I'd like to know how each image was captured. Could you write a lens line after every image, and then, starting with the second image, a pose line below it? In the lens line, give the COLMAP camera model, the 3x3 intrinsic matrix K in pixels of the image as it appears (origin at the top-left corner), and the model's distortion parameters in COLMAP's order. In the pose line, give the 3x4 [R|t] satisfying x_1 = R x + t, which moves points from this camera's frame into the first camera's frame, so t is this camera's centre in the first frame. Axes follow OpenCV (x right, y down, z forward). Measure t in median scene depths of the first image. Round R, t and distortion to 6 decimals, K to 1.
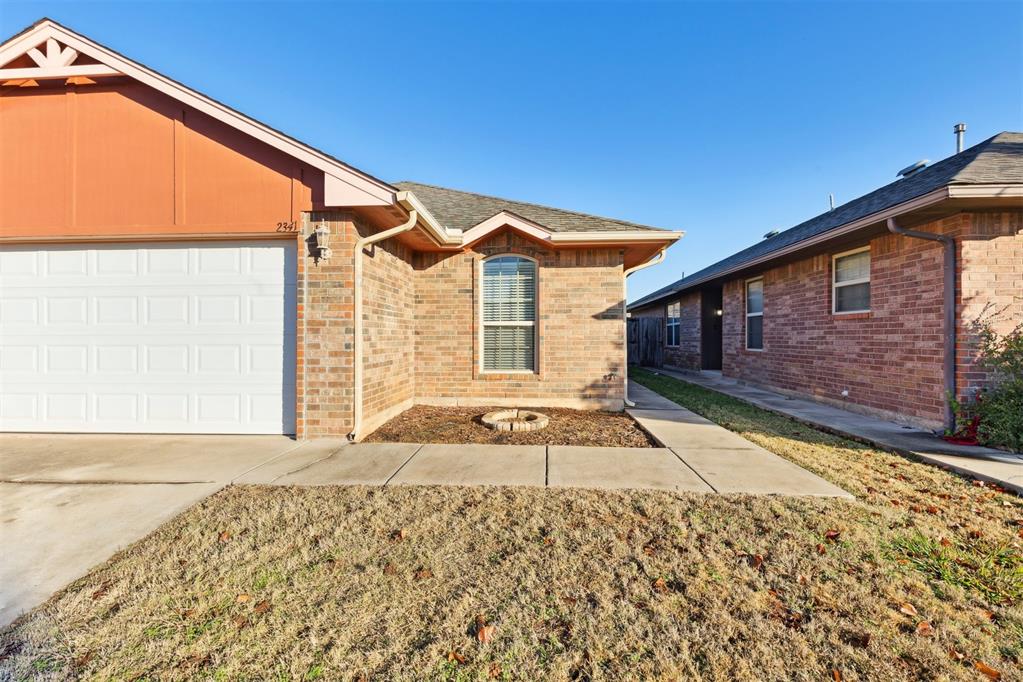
lens RADIAL K [[460.6, 0, 509.8], [0, 460.6, 334.7], [0, 0, 1]] dist [0.011374, -0.002645]
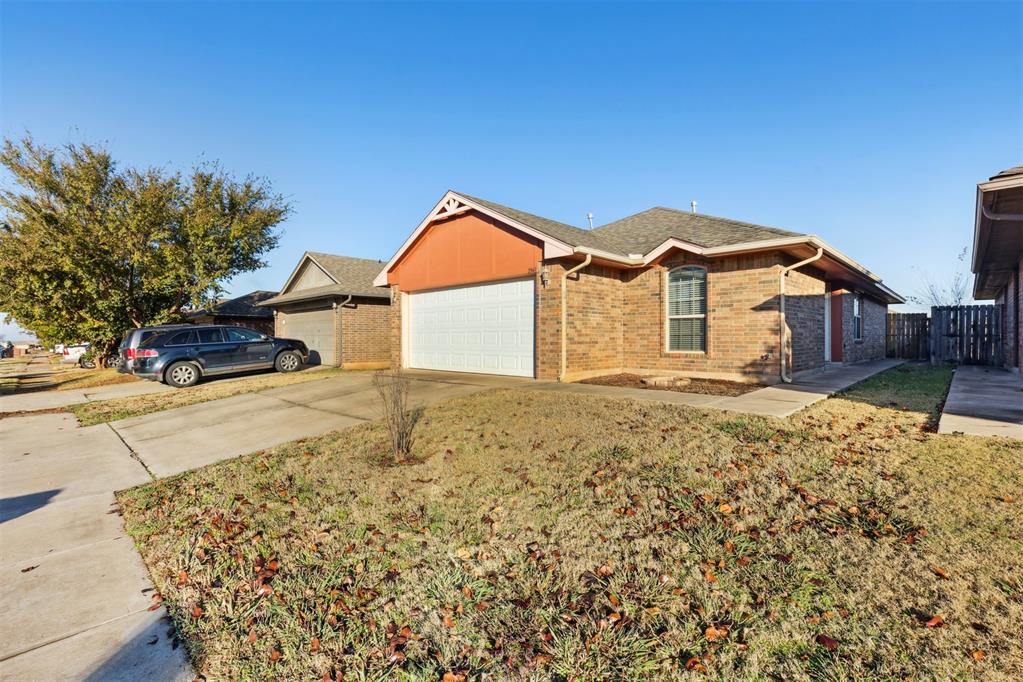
lens RADIAL K [[460.6, 0, 513.0], [0, 460.6, 335.5], [0, 0, 1]] dist [0.011374, -0.002645]
pose [[0.765231, -0.004829, -0.643737, 0.493676], [0.005793, 0.999983, -0.000616, 0.030530], [0.643729, -0.003258, 0.765246, -0.379471]]
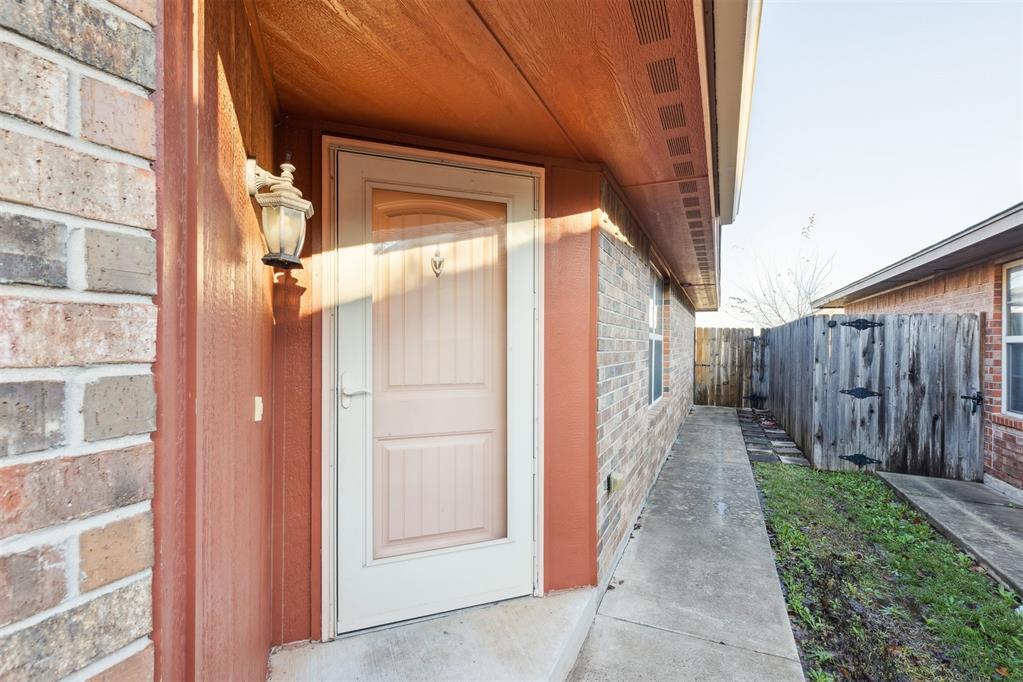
lens RADIAL K [[460.6, 0, 509.9], [0, 460.6, 340.4], [0, 0, 1]] dist [0.011374, -0.002645]
pose [[0.936821, 0.003857, -0.349787, 0.373472], [-0.003745, 0.999992, 0.000995, -0.046821], [0.349788, 0.000378, 0.936829, 1.515657]]
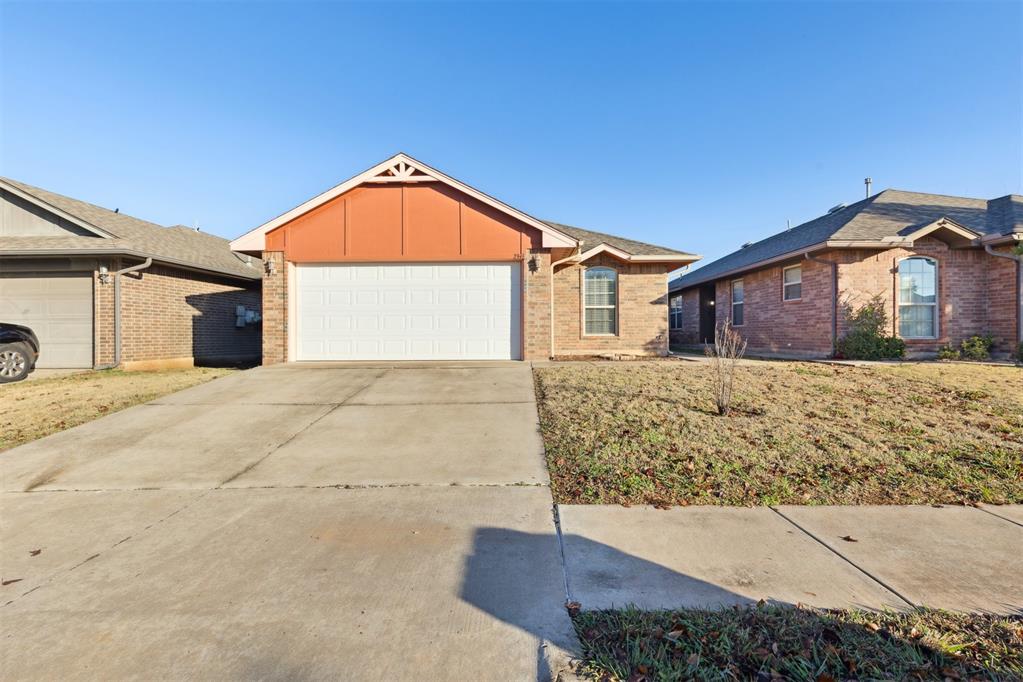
lens RADIAL K [[460.6, 0, 513.9], [0, 460.6, 331.4], [0, 0, 1]] dist [0.011374, -0.002645]
pose [[0.998600, -0.003688, 0.052772, -0.423969], [0.003729, 0.999993, -0.000670, 0.068831], [-0.052769, 0.000866, 0.998606, -0.711239]]
